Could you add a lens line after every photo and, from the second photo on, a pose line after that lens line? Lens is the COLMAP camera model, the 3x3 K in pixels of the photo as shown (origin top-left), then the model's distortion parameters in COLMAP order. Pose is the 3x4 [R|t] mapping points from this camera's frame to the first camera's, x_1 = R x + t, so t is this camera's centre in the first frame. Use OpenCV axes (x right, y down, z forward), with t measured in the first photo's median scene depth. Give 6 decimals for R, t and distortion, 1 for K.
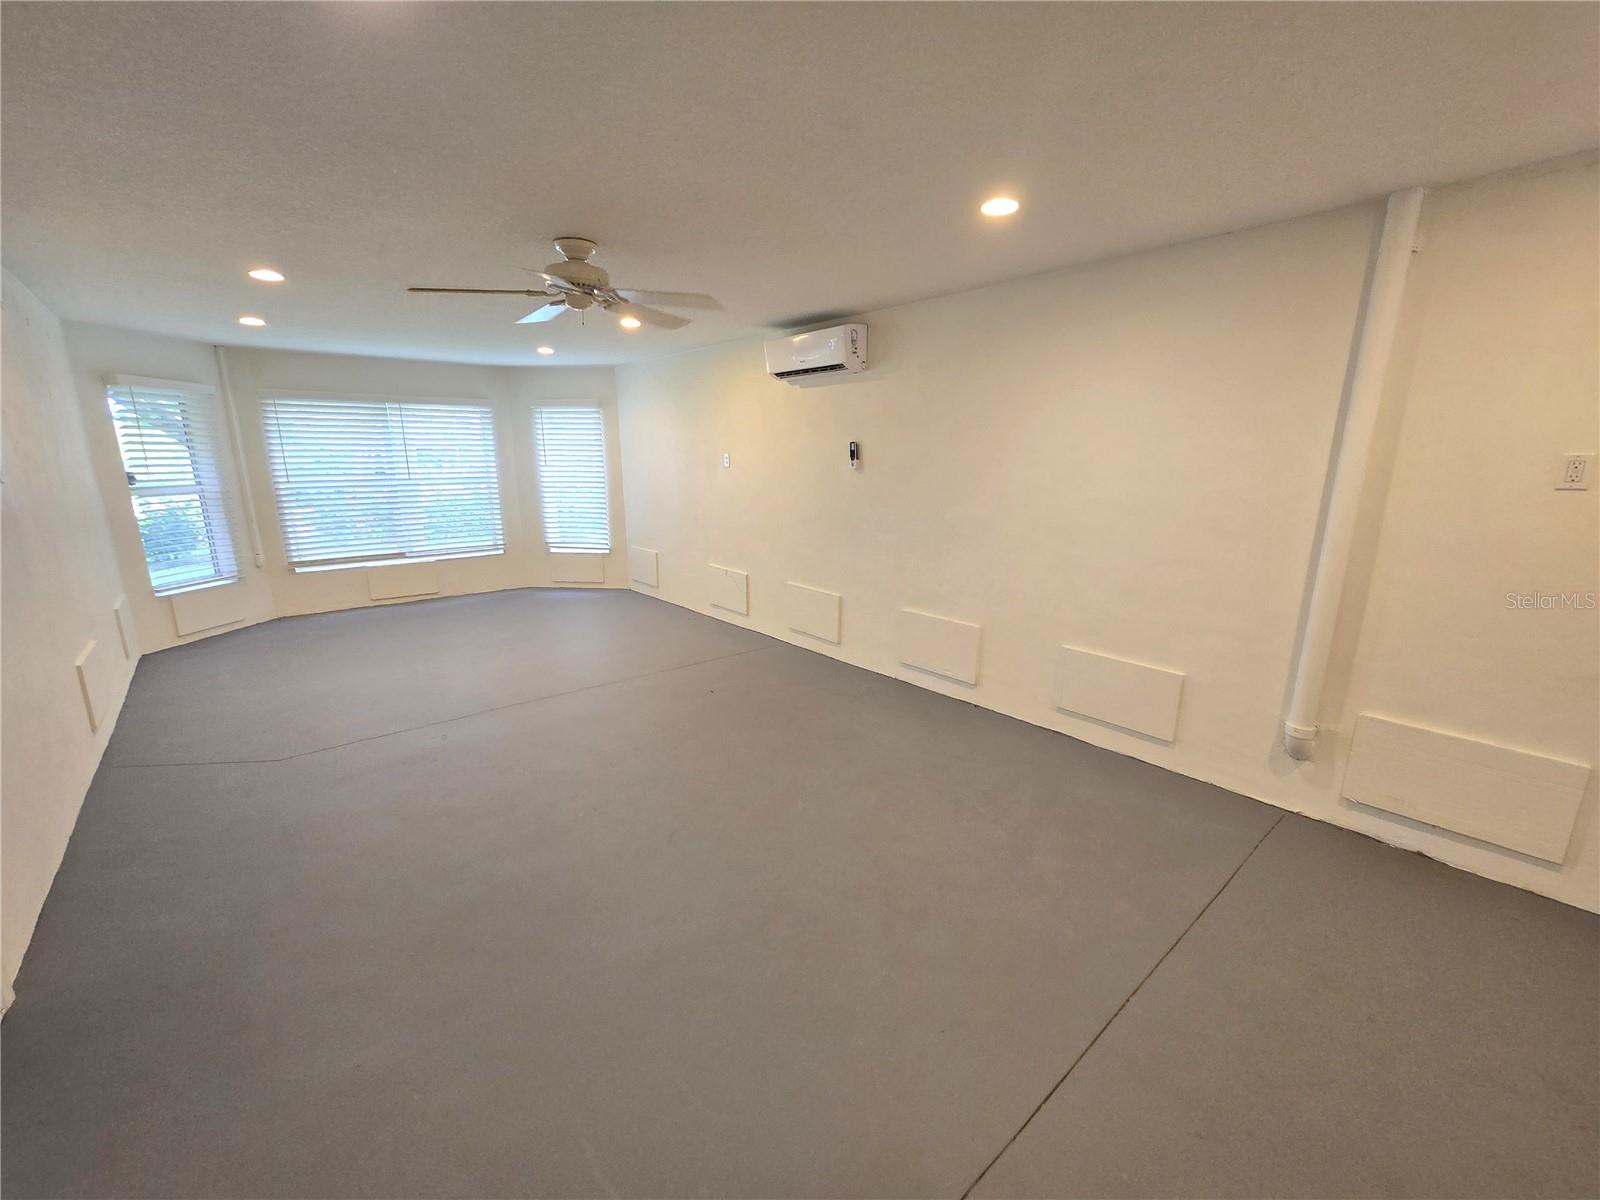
lens RADIAL K [[655.2, 0, 804.5], [0, 655.2, 603.1], [0, 0, 1]] dist [-0.000198, 0.000176]
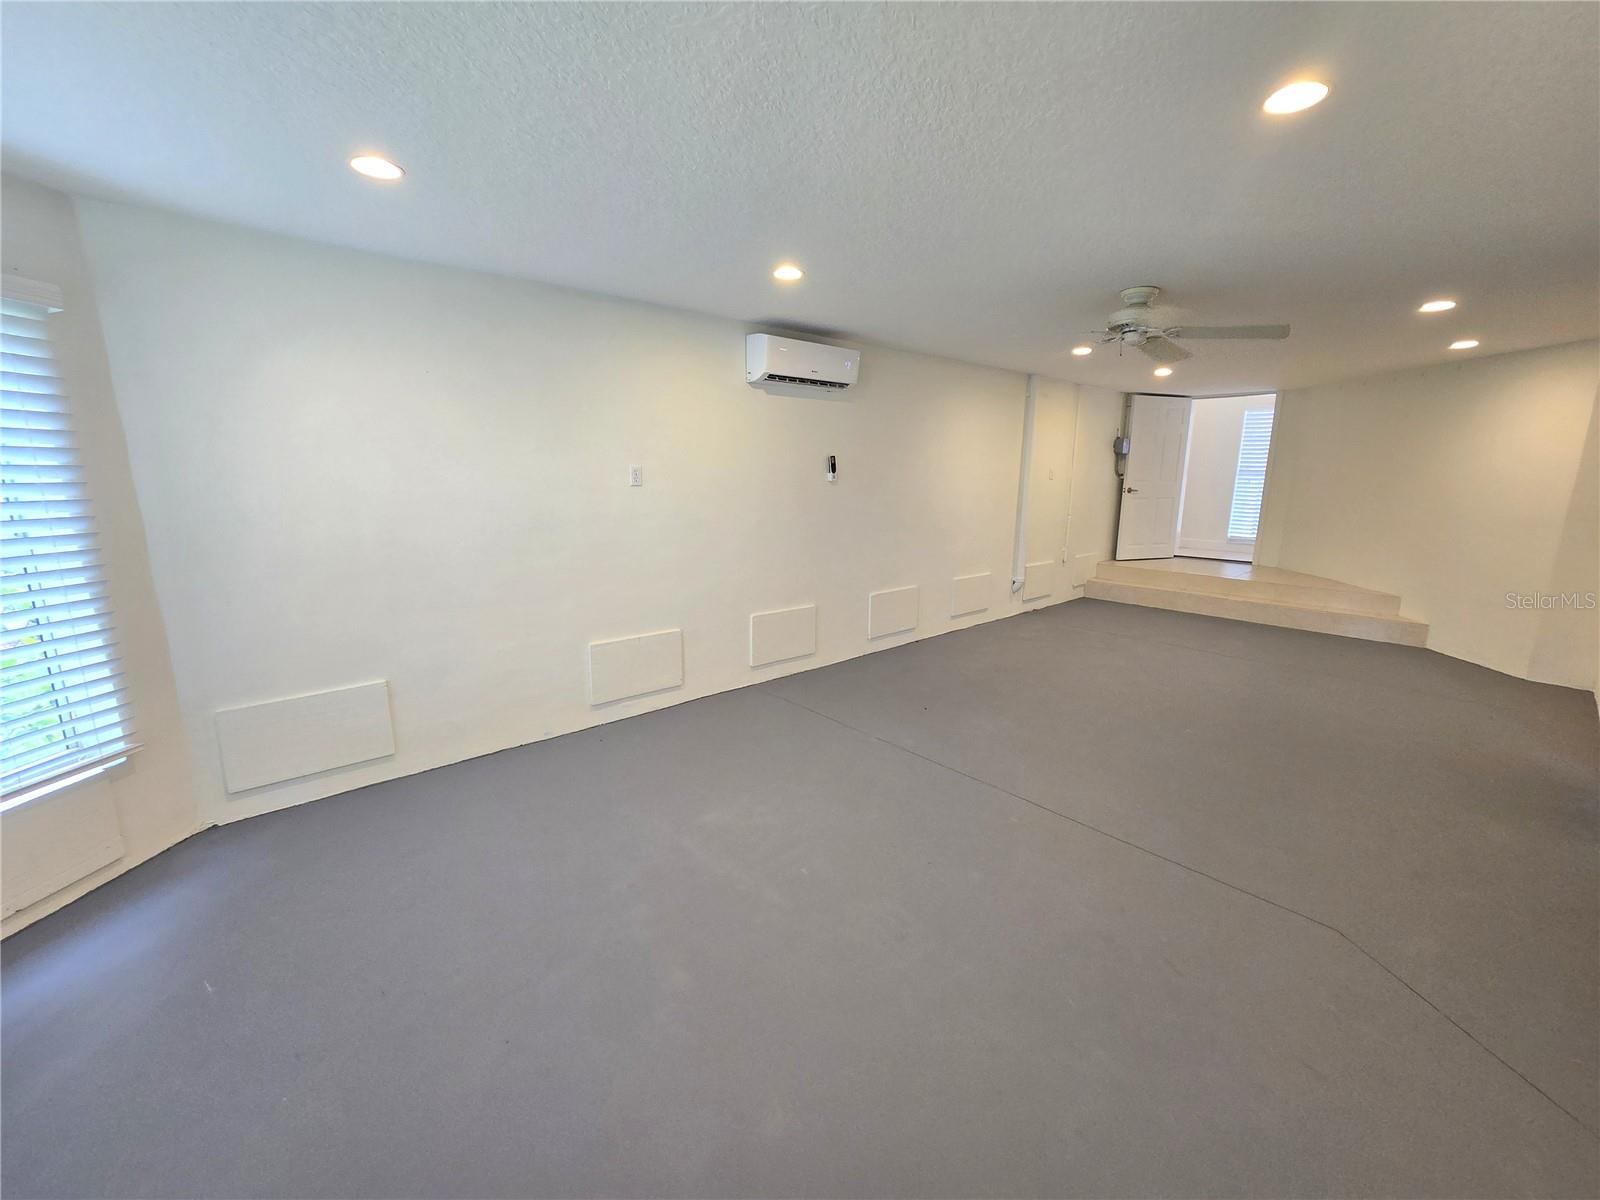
lens RADIAL K [[655.2, 0, 804.5], [0, 655.2, 603.1], [0, 0, 1]] dist [-0.000198, 0.000176]
pose [[-0.002052, -0.226448, 0.974021, -0.868472], [0.201830, 0.953884, 0.222192, -0.227579], [-0.979418, 0.197042, 0.043746, 0.894510]]
